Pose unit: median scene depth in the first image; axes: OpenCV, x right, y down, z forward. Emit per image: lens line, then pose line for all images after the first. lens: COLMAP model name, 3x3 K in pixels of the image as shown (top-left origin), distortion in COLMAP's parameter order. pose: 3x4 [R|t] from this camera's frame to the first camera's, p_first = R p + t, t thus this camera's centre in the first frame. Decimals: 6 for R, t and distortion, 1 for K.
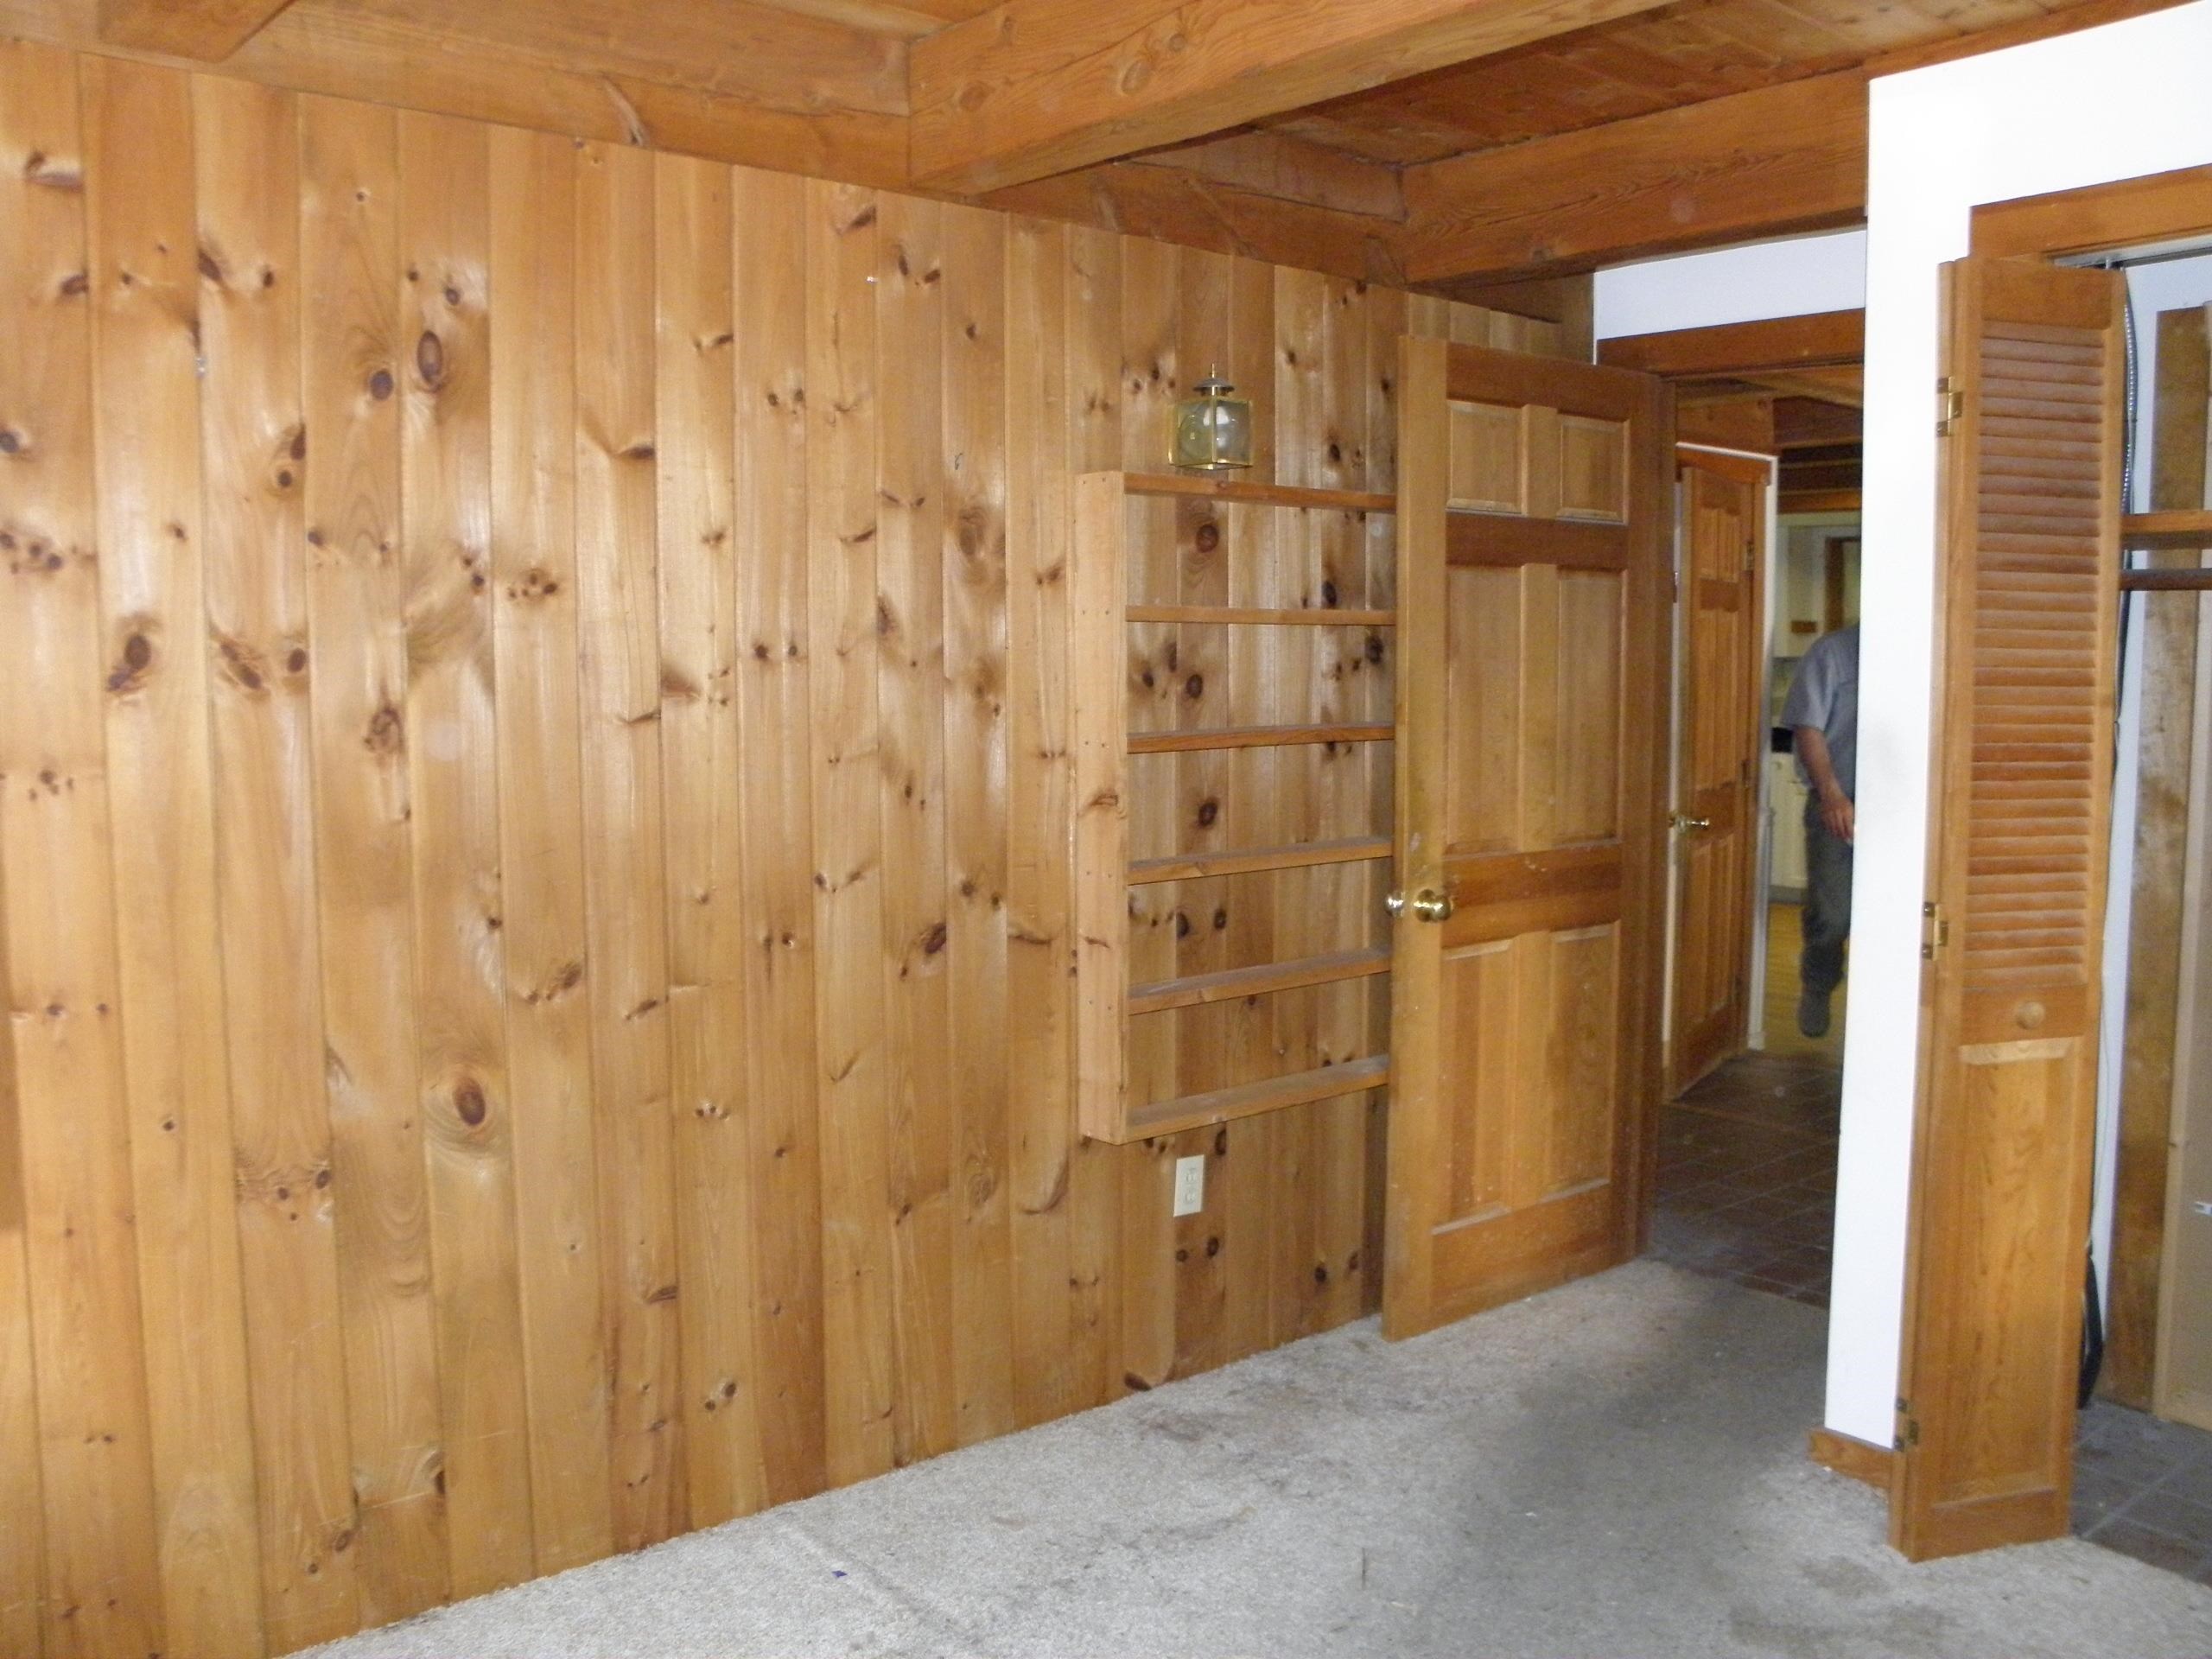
lens RADIAL K [[1877.3, 0, 1093.4], [0, 1877.3, 808.6], [0, 0, 1]] dist [-0.191443, 0.172479]
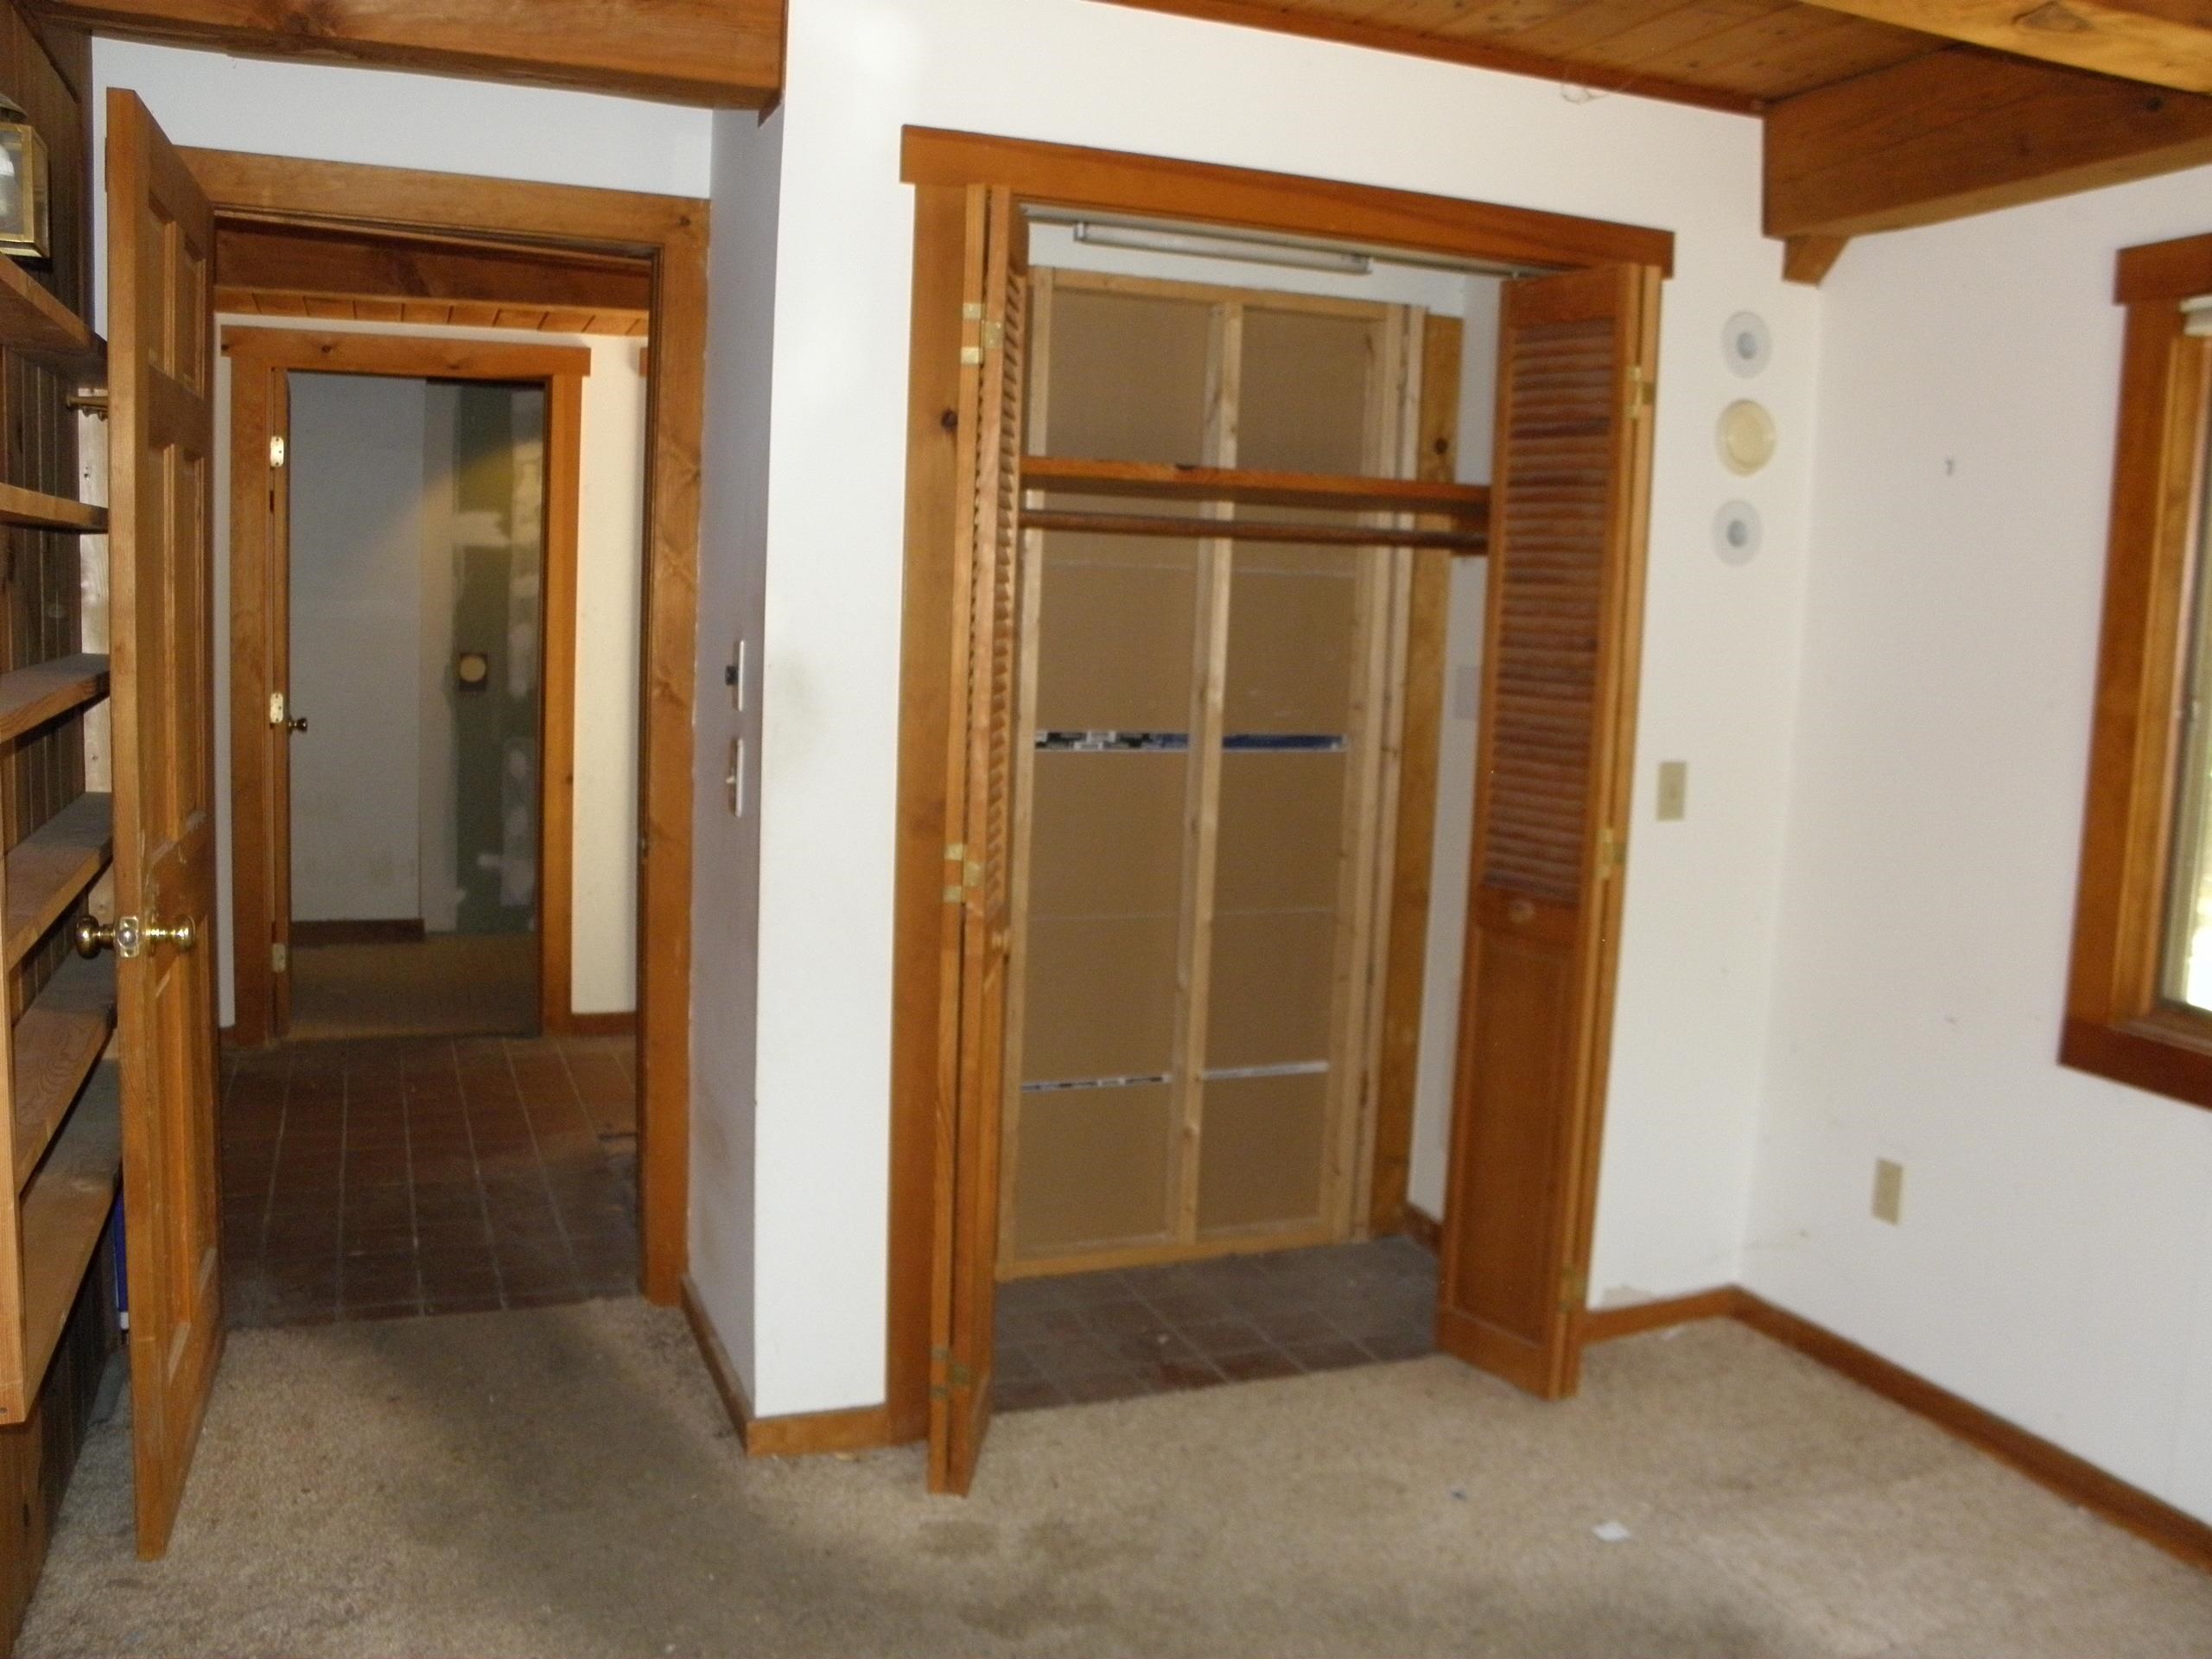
lens RADIAL K [[1877.3, 0, 1093.4], [0, 1877.3, 808.6], [0, 0, 1]] dist [-0.191443, 0.172479]
pose [[0.322428, -0.101521, 0.941134, -0.445493], [0.044227, 0.994762, 0.092154, -0.055201], [-0.945560, 0.011911, 0.325229, 0.586030]]
